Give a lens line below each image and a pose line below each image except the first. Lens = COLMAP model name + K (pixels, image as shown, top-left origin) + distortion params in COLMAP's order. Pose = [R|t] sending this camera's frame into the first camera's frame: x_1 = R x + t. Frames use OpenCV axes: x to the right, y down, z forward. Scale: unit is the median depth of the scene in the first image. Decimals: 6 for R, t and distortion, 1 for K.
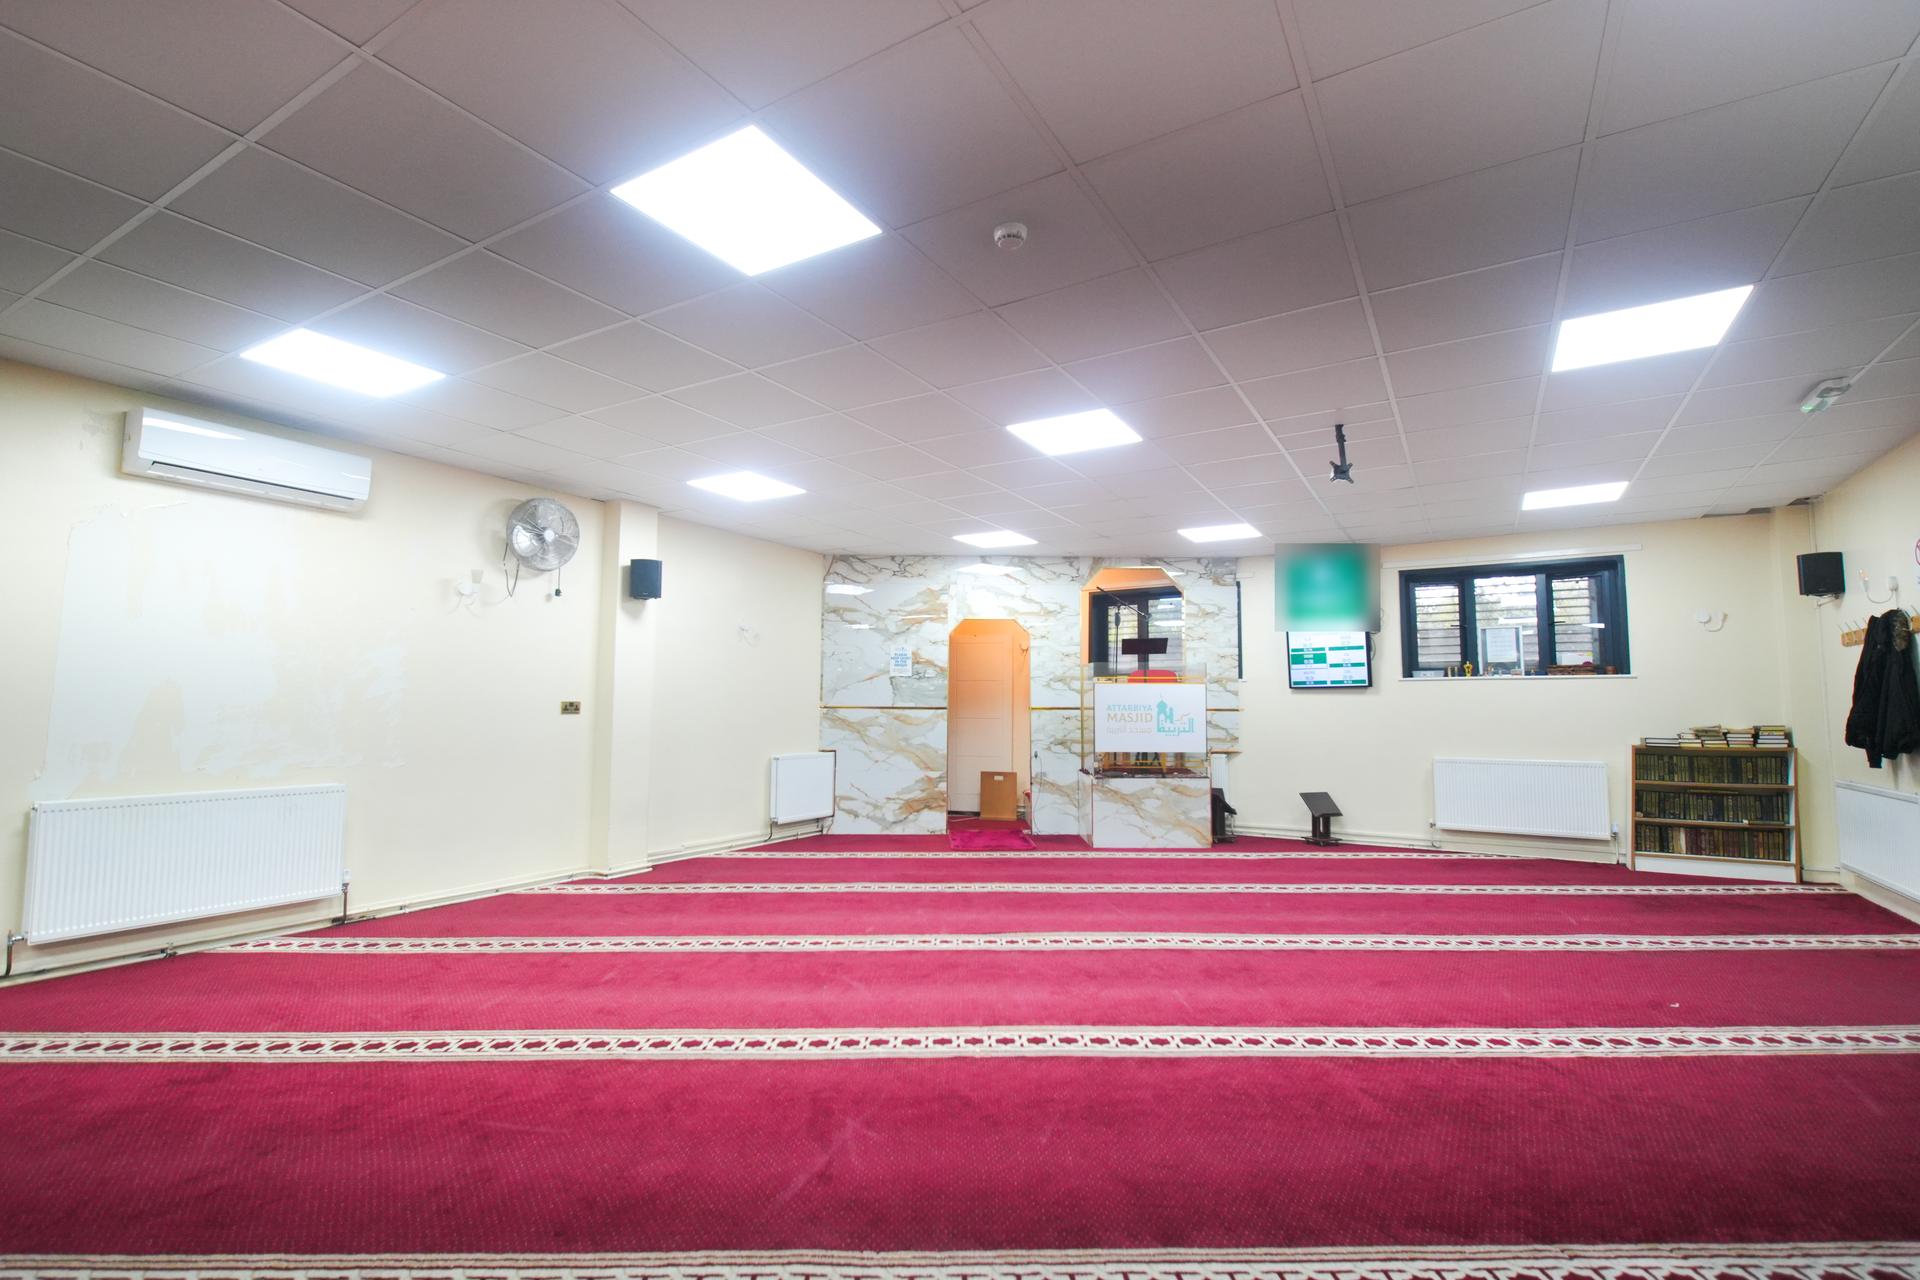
lens RADIAL K [[863.1, 0, 966.7], [0, 863.1, 639.6], [0, 0, 1]] dist [0.007220, -0.005445]
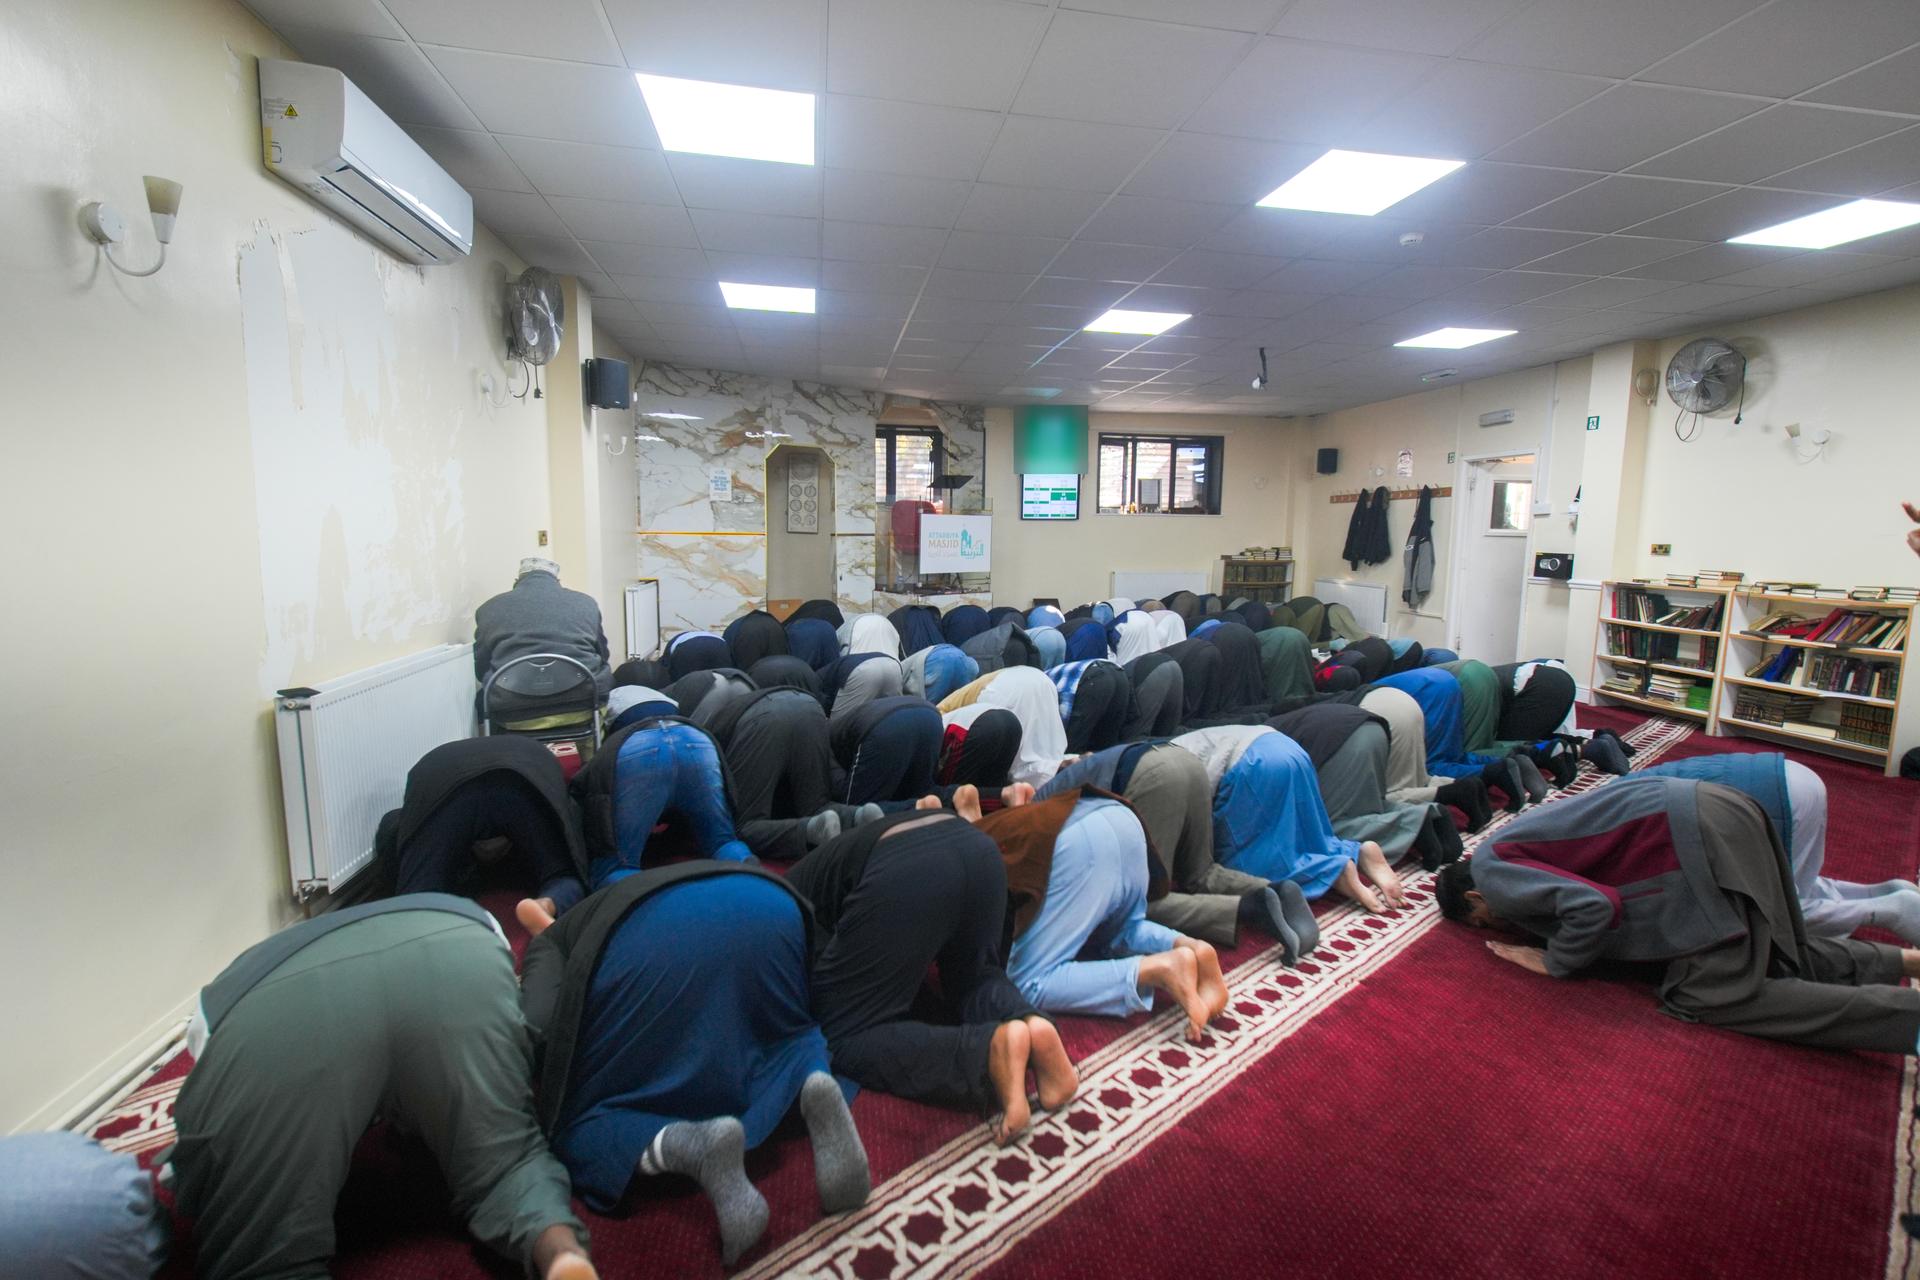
lens RADIAL K [[863.1, 0, 974.2], [0, 863.1, 640.4], [0, 0, 1]] dist [0.007220, -0.005445]
pose [[0.756639, -0.078074, 0.649155, -0.537978], [-0.061372, 0.979981, 0.189396, -0.005033], [-0.650947, -0.183144, 0.736700, 0.083690]]
